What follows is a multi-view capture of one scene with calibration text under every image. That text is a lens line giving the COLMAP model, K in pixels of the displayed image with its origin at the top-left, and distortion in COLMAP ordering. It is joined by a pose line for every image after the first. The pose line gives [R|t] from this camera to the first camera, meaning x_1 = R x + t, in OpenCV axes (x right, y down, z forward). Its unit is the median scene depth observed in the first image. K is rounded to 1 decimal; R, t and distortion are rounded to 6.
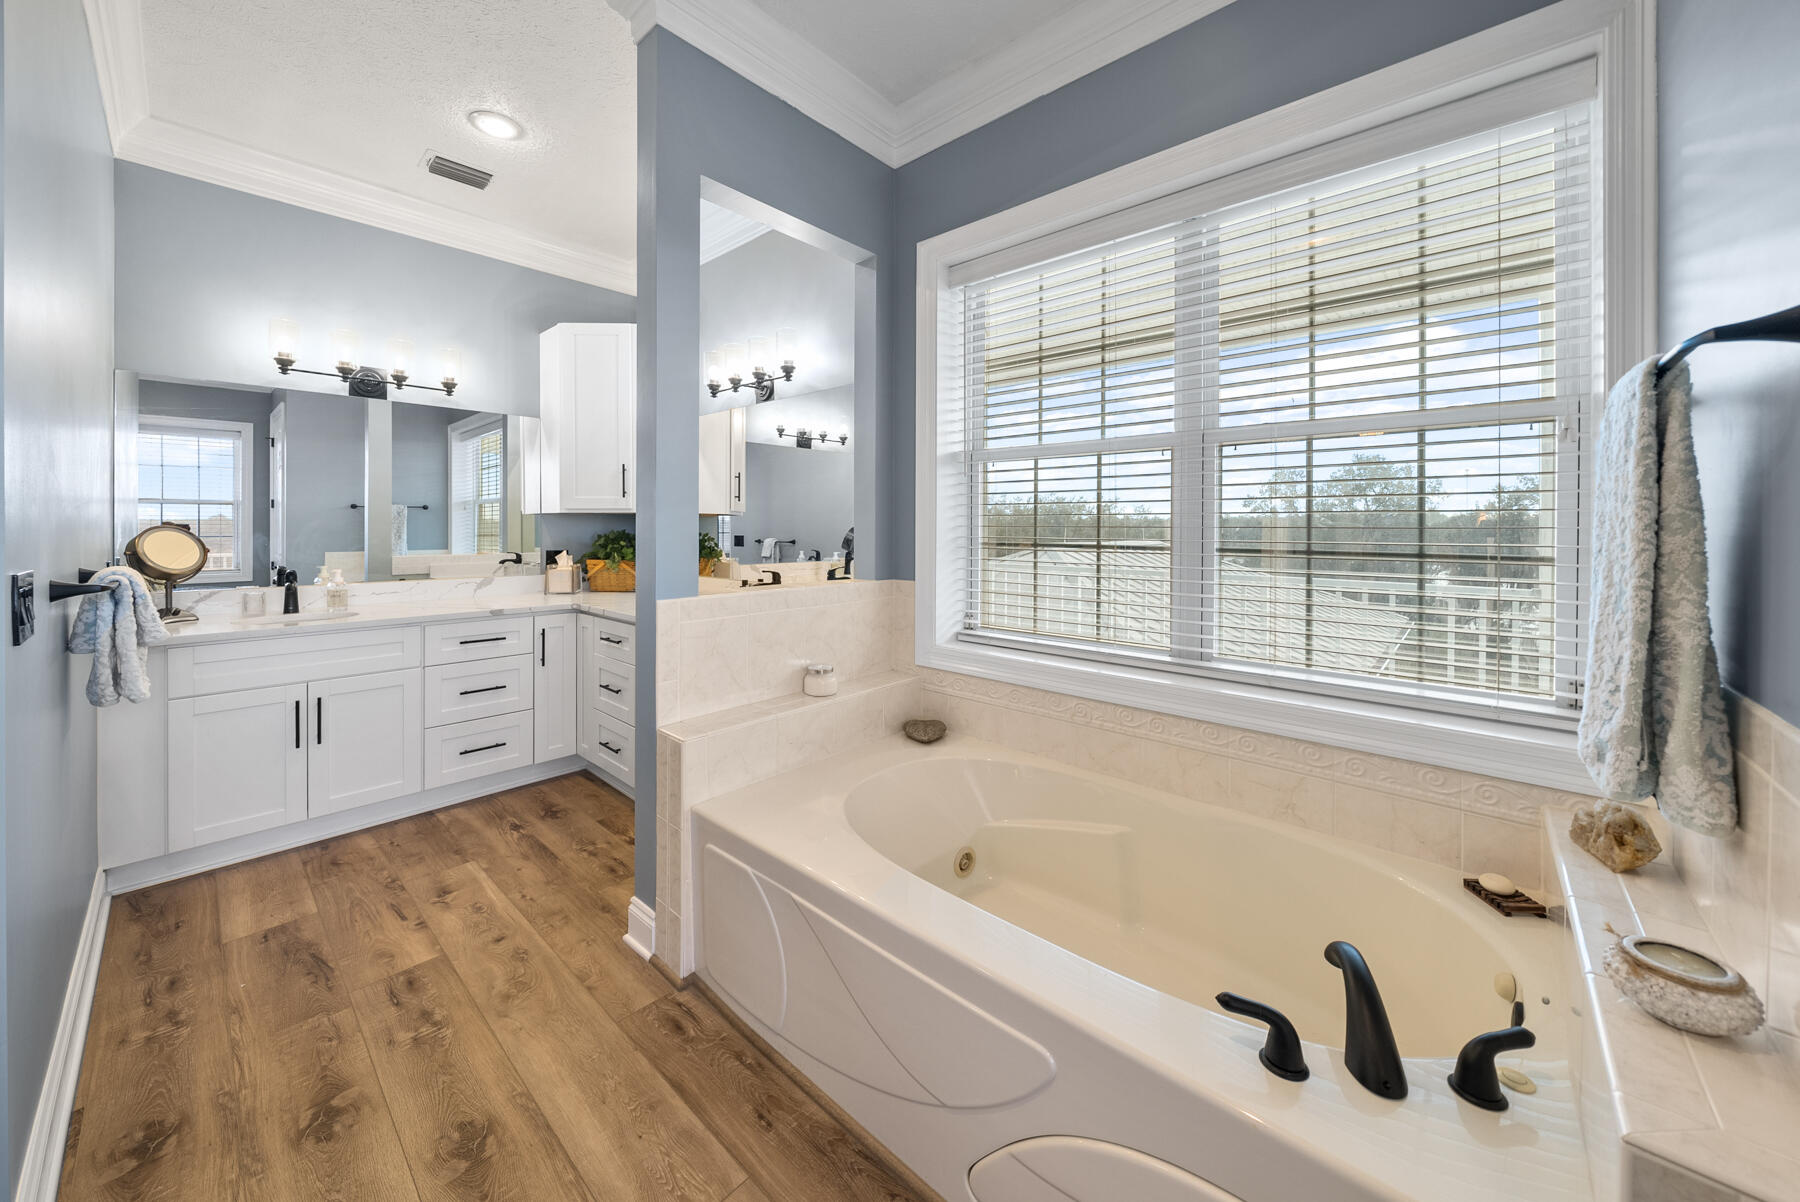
lens RADIAL K [[638.8, 0, 898.5], [0, 638.8, 545.5], [0, 0, 1]] dist [-0.004618, -0.000058]
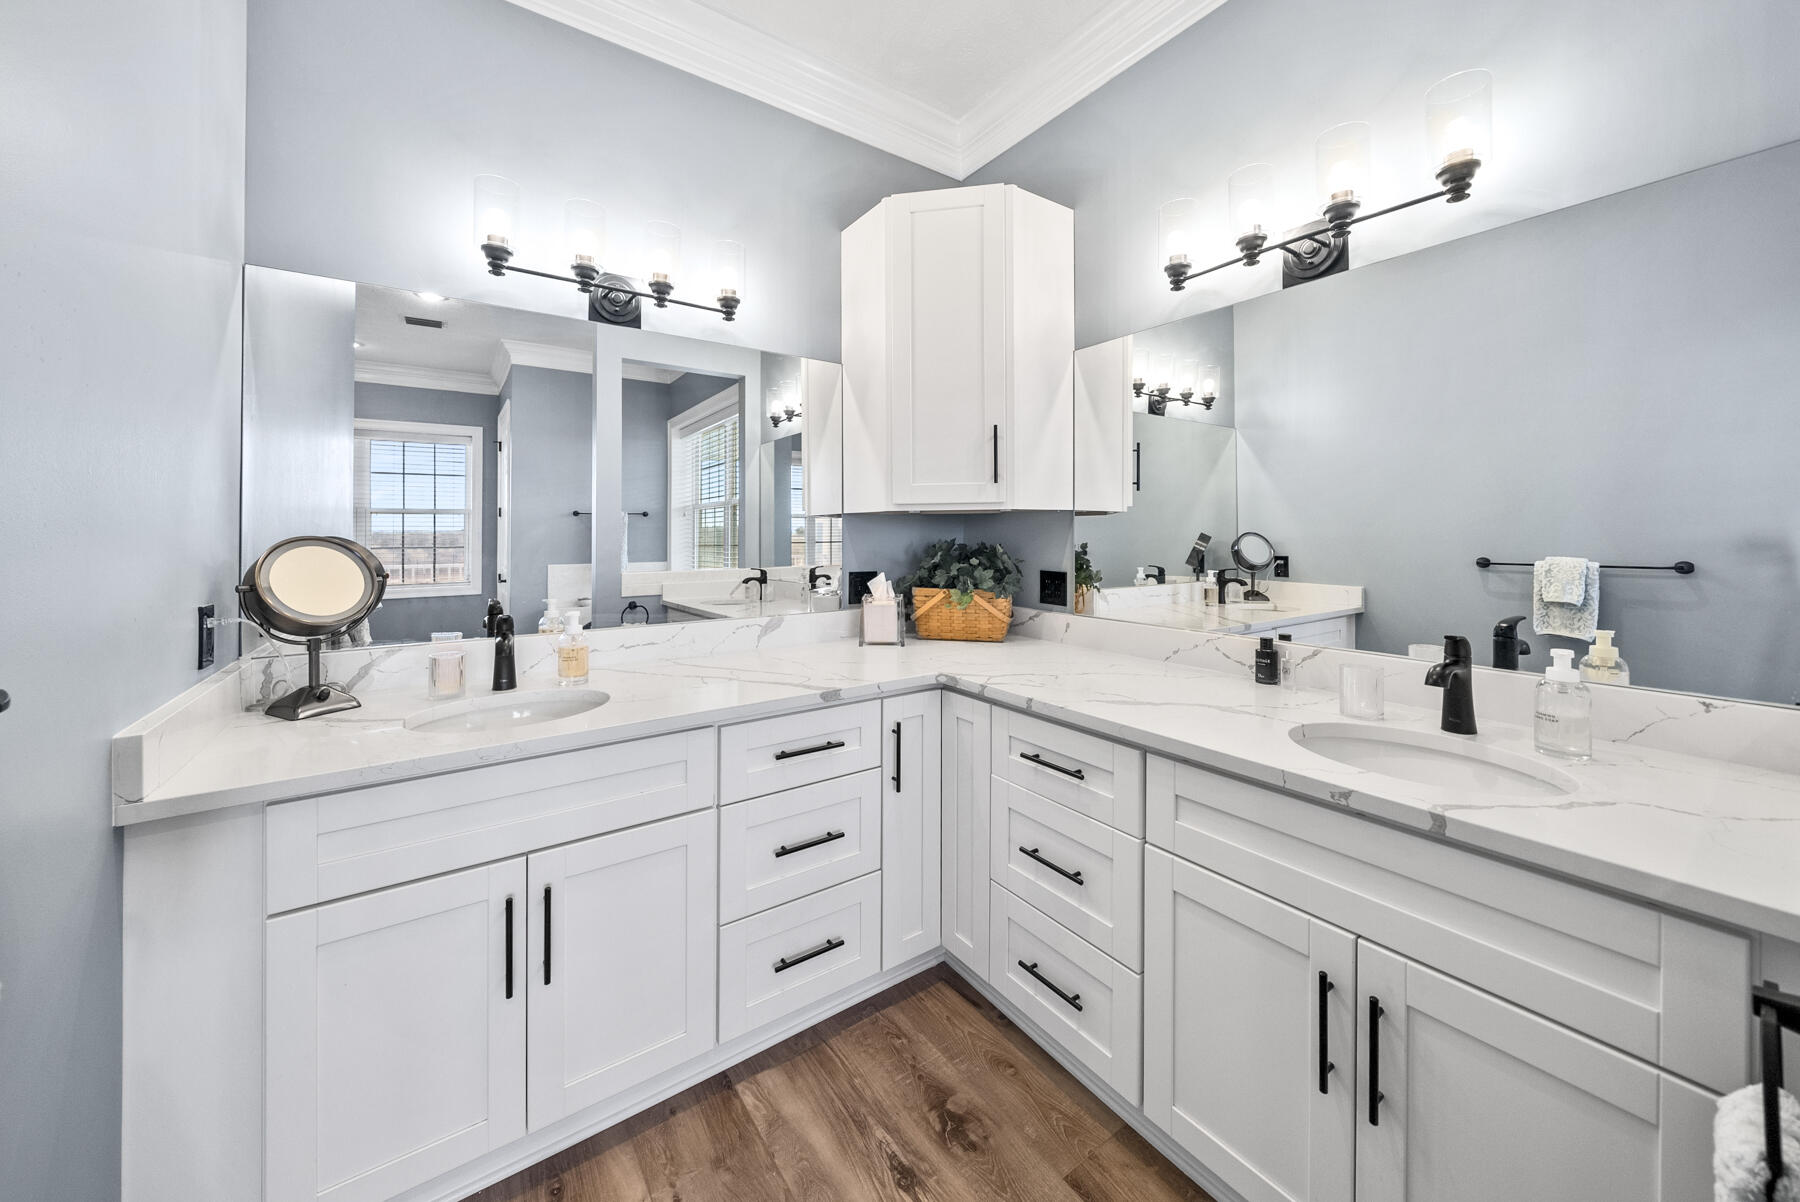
lens RADIAL K [[638.8, 0, 898.5], [0, 638.8, 545.5], [0, 0, 1]] dist [-0.004618, -0.000058]
pose [[0.974268, -0.003886, -0.225358, -0.432509], [0.001713, 0.999950, -0.009836, -0.014674], [0.225385, 0.009197, 0.974226, 0.468814]]
